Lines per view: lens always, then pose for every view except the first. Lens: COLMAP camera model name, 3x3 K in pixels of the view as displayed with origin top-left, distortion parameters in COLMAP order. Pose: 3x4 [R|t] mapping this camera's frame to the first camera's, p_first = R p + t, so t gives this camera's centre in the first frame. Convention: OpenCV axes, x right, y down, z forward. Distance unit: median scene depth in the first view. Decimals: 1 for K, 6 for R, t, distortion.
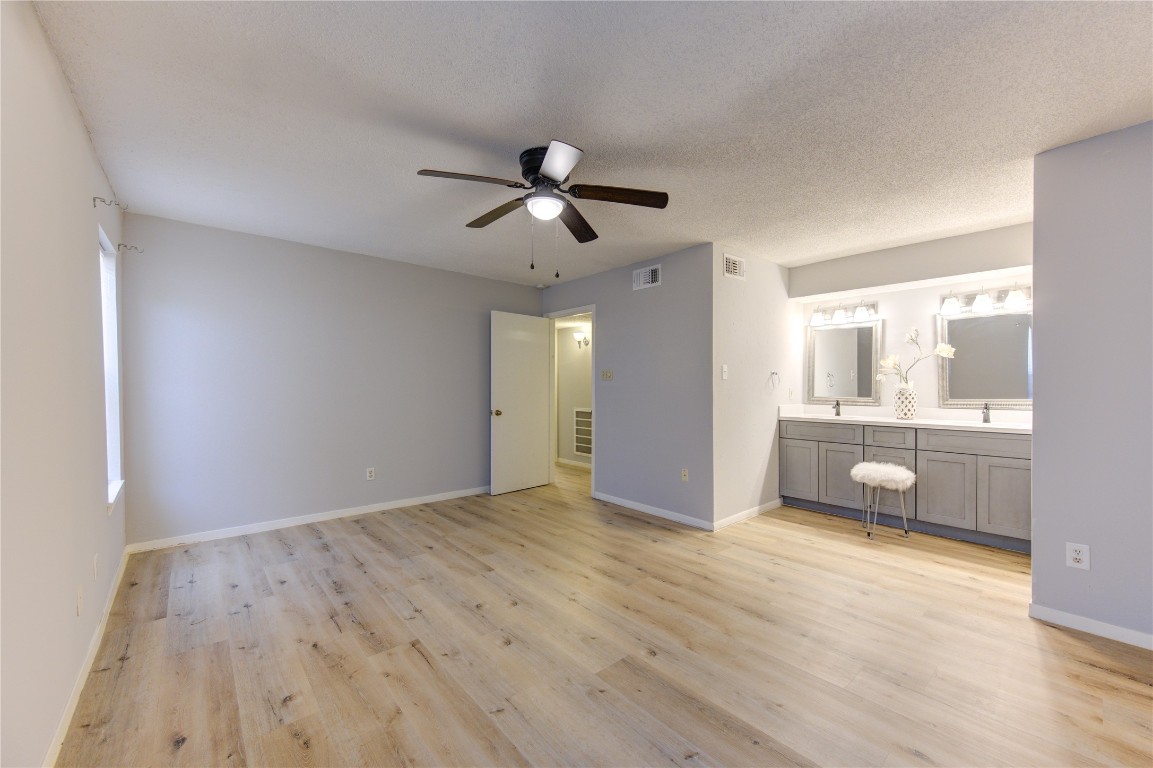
lens RADIAL K [[456.2, 0, 572.8], [0, 456.2, 387.0], [0, 0, 1]] dist [0.001359, -0.000041]
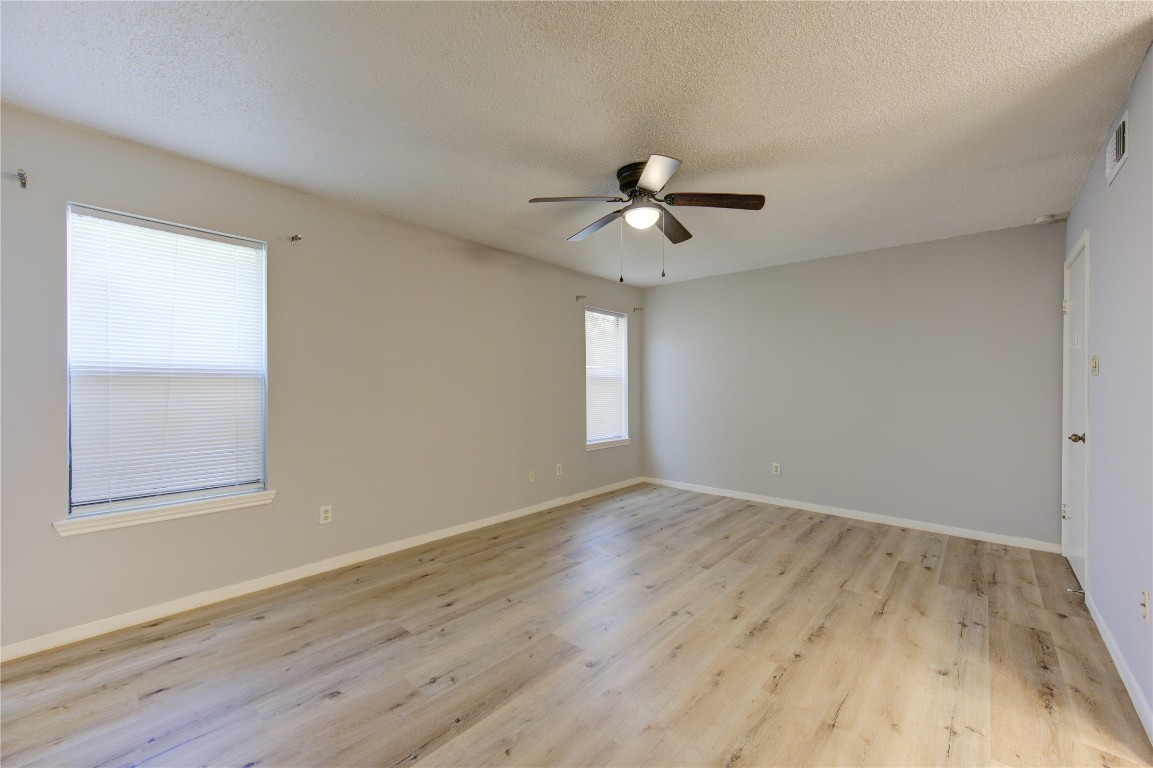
lens RADIAL K [[448.1, 0, 577.1], [0, 448.1, 389.5], [0, 0, 1]] dist [-0.000598, -0.000367]
pose [[0.128064, 0.008725, -0.991727, 0.748060], [-0.003547, 0.999959, 0.008340, 0.000203], [0.991759, 0.002450, 0.128090, 0.579848]]
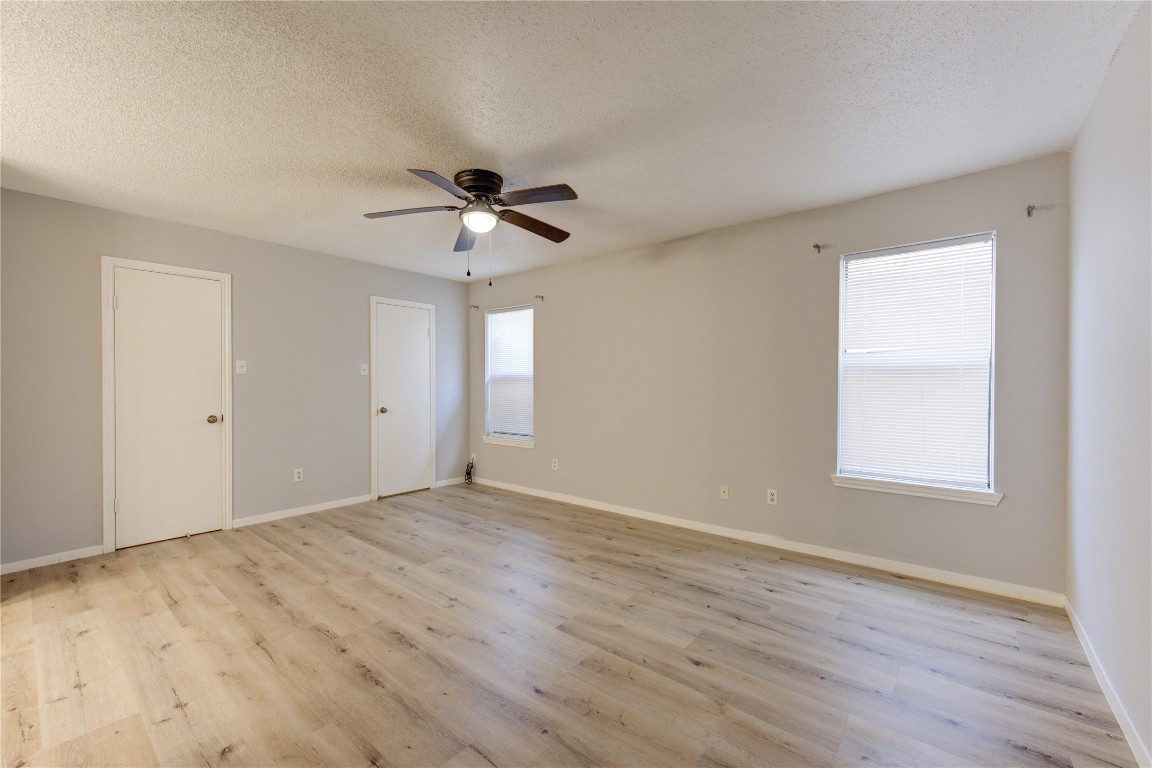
lens RADIAL K [[447.7, 0, 576.6], [0, 447.7, 389.5], [0, 0, 1]] dist [-0.000598, -0.000367]
pose [[-0.980881, 0.001825, -0.194598, -0.062721], [-0.001385, 0.999865, 0.016355, 0.001759], [0.194602, 0.016312, -0.980747, 1.683153]]
